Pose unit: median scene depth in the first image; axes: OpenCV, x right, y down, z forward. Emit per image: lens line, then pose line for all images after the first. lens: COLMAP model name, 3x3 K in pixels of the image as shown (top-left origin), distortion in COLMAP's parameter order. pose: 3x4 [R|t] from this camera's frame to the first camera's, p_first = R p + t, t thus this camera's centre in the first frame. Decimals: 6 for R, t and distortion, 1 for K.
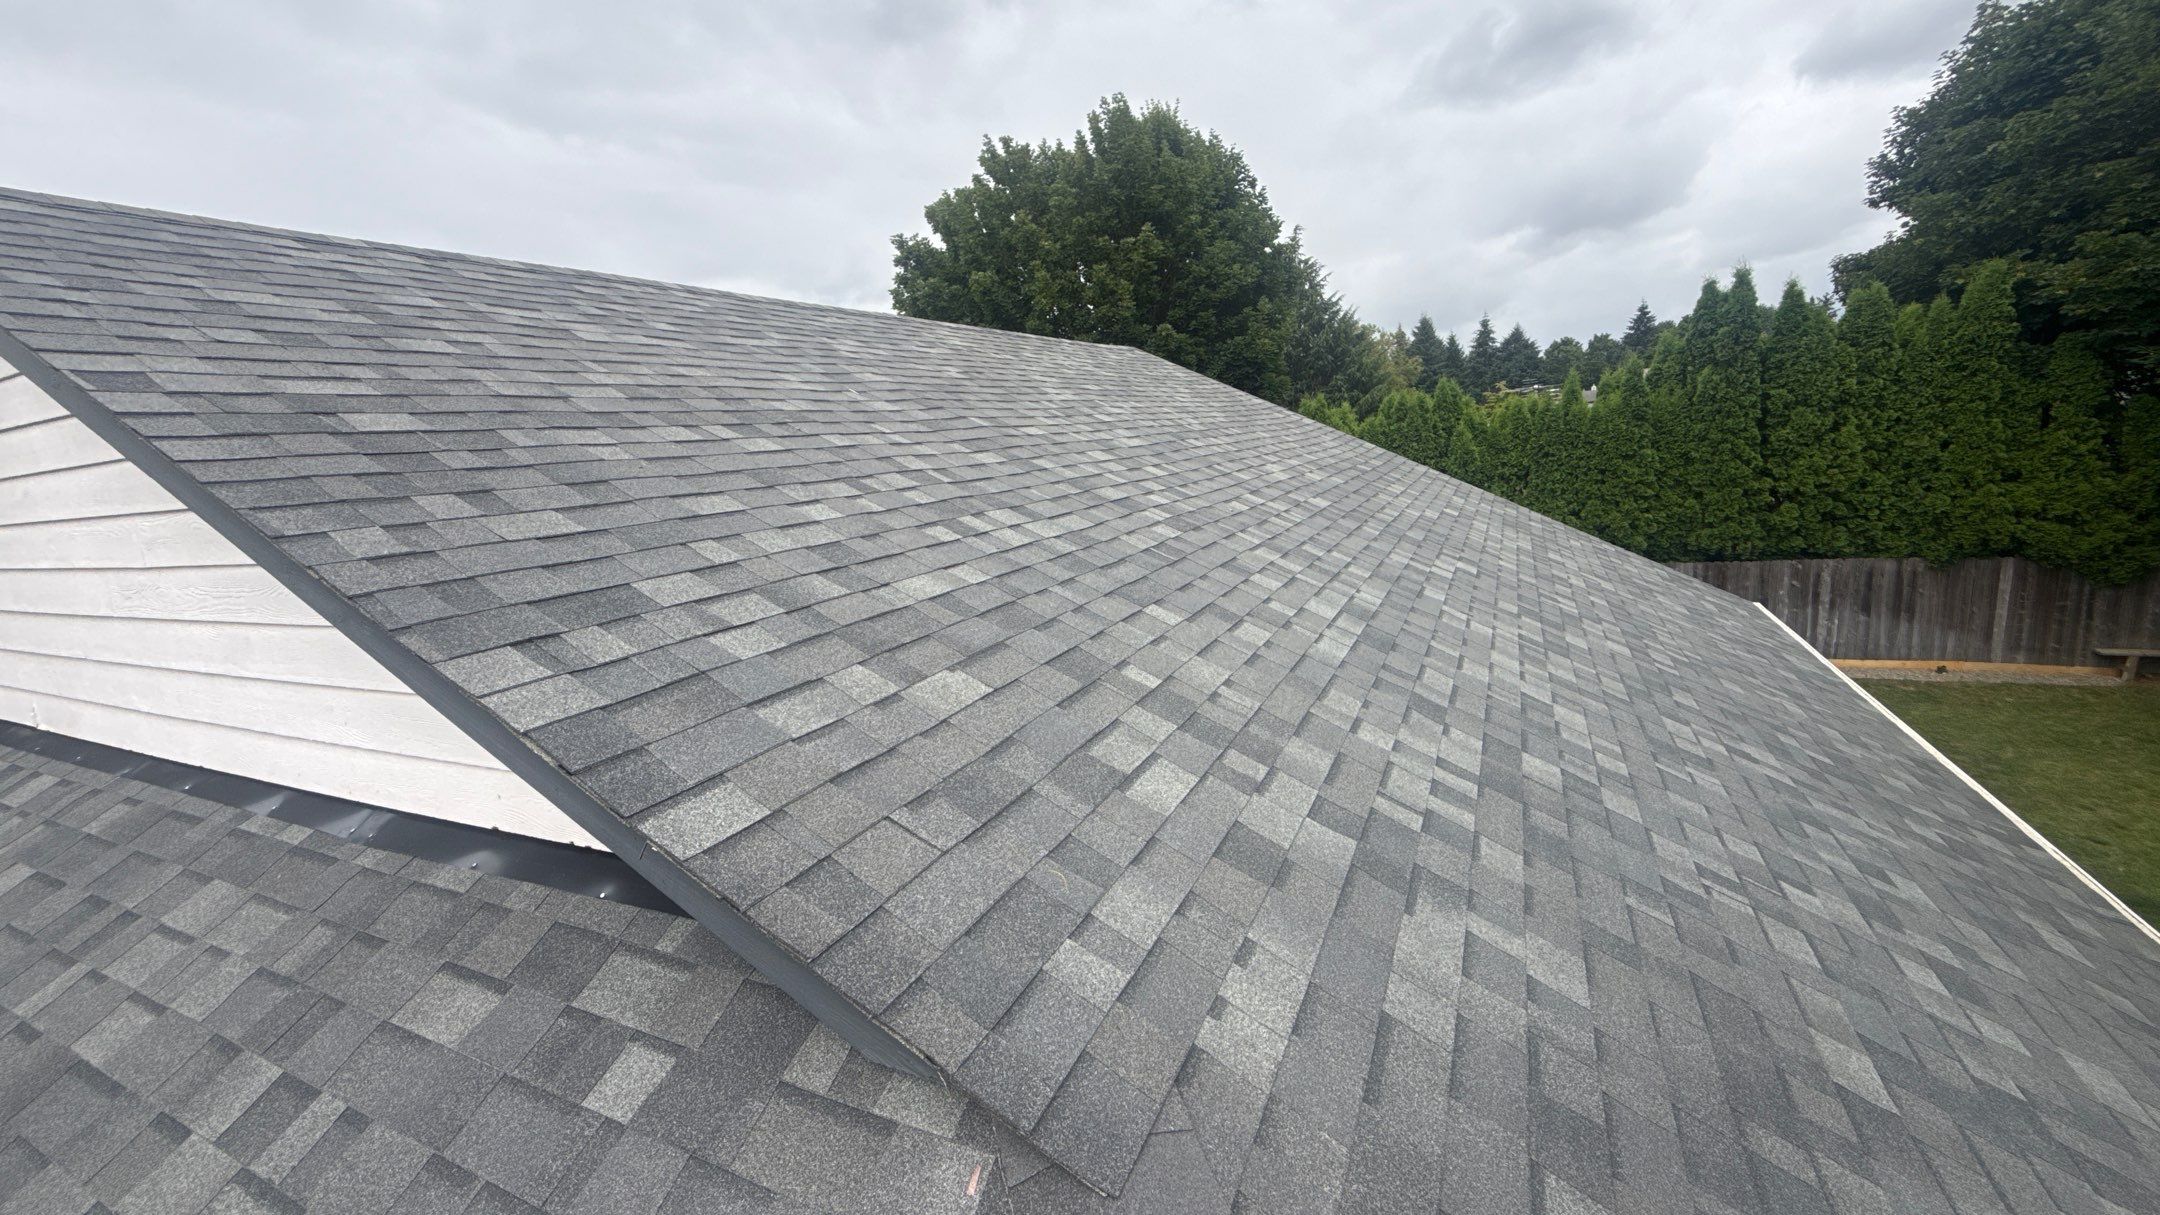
lens RADIAL K [[858.8, 0, 1077.6], [0, 858.8, 609.7], [0, 0, 1]] dist [0.000840, -0.000009]
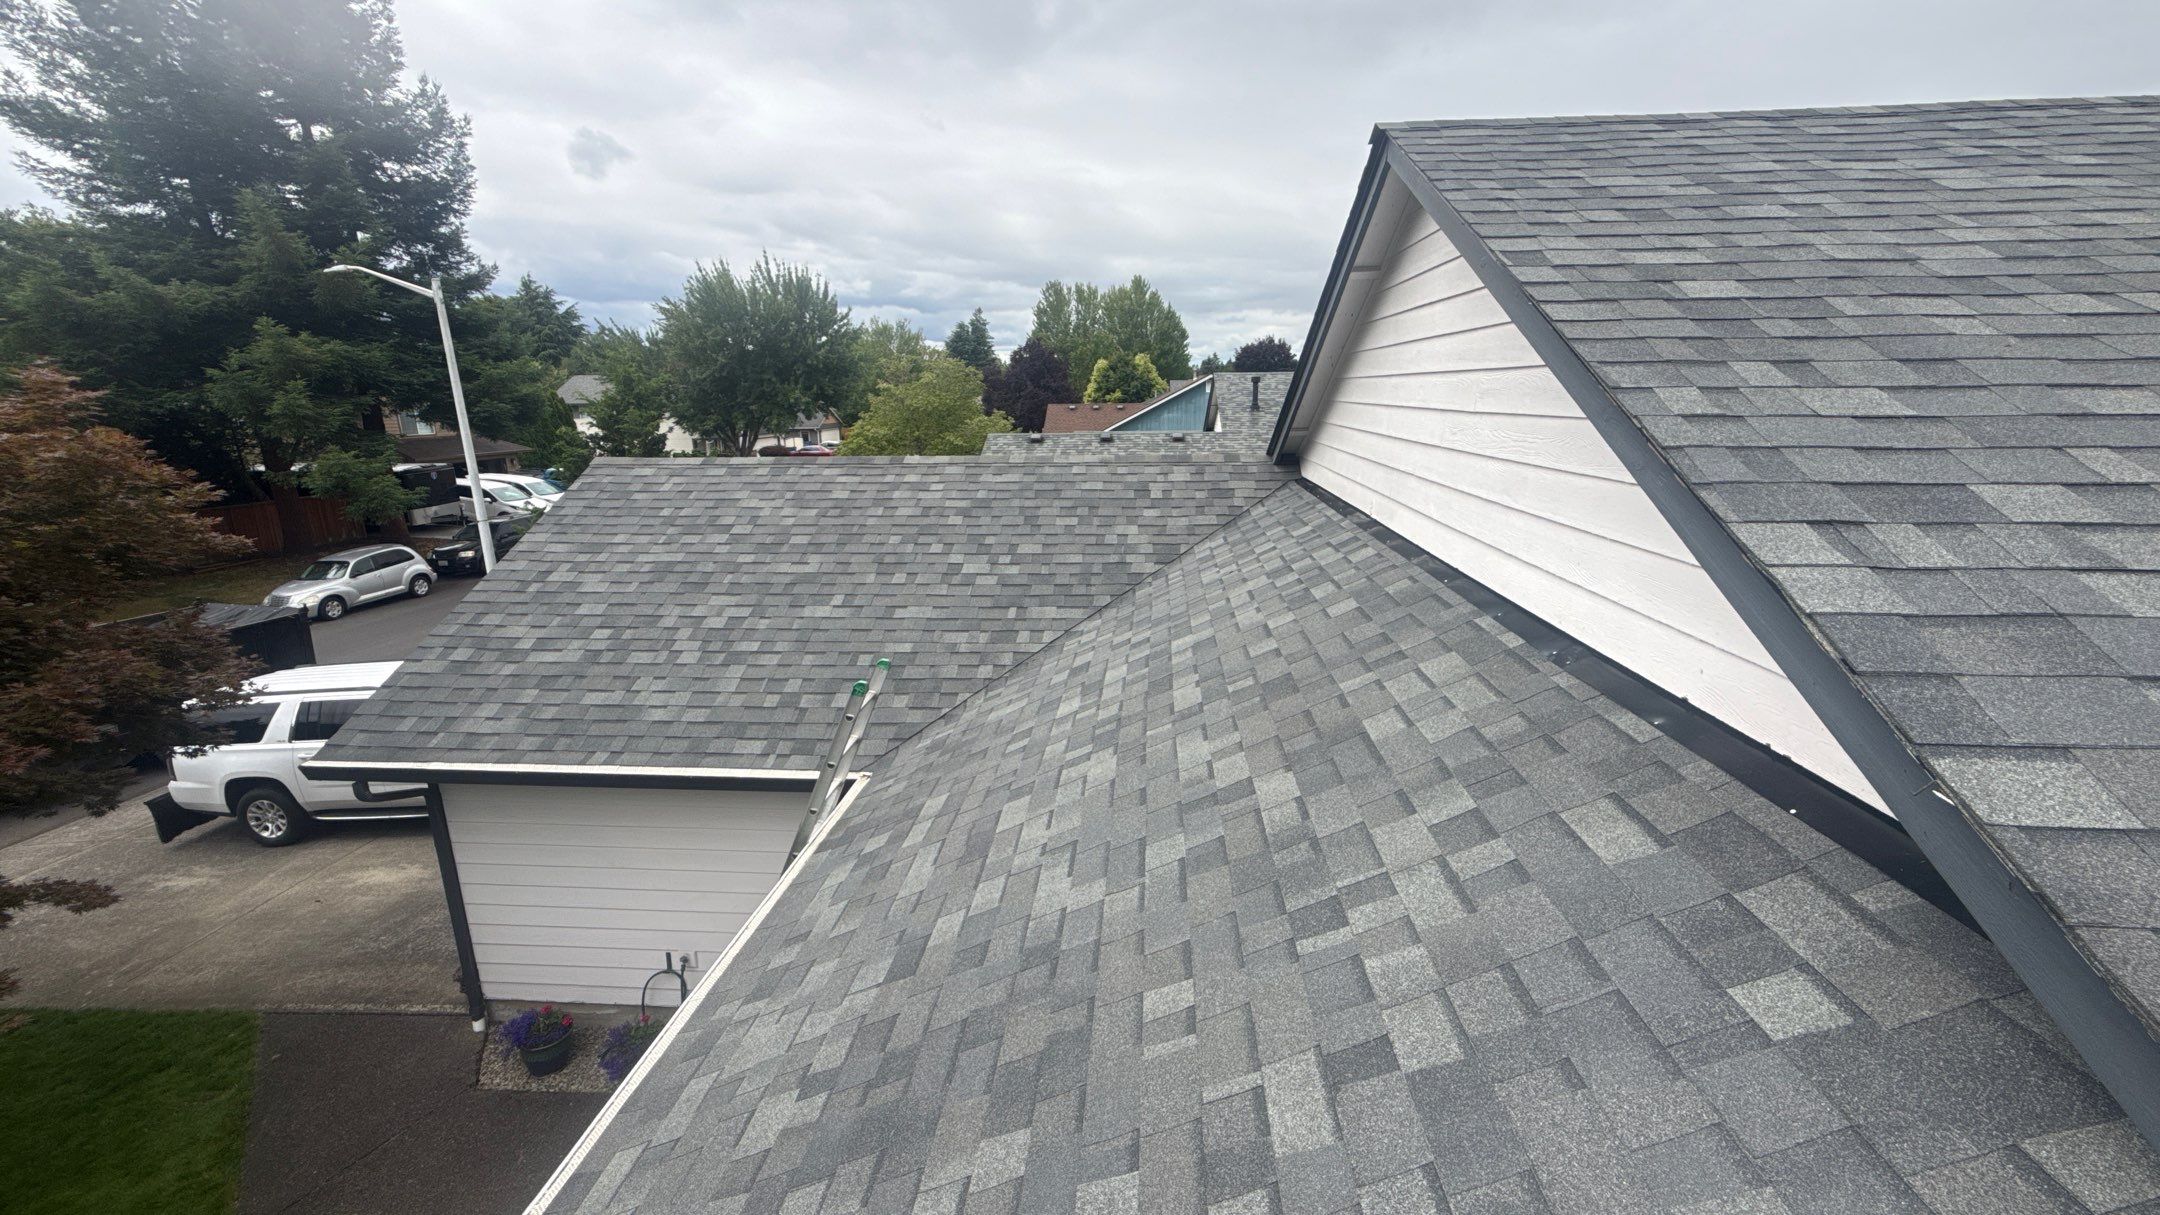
lens RADIAL K [[858.8, 0, 1082.0], [0, 858.8, 608.8], [0, 0, 1]] dist [0.000840, -0.000009]
pose [[0.368635, 0.303017, -0.878800, -0.083626], [-0.198295, 0.949252, 0.244129, 0.048776], [0.908178, 0.084267, 0.410014, -0.077685]]
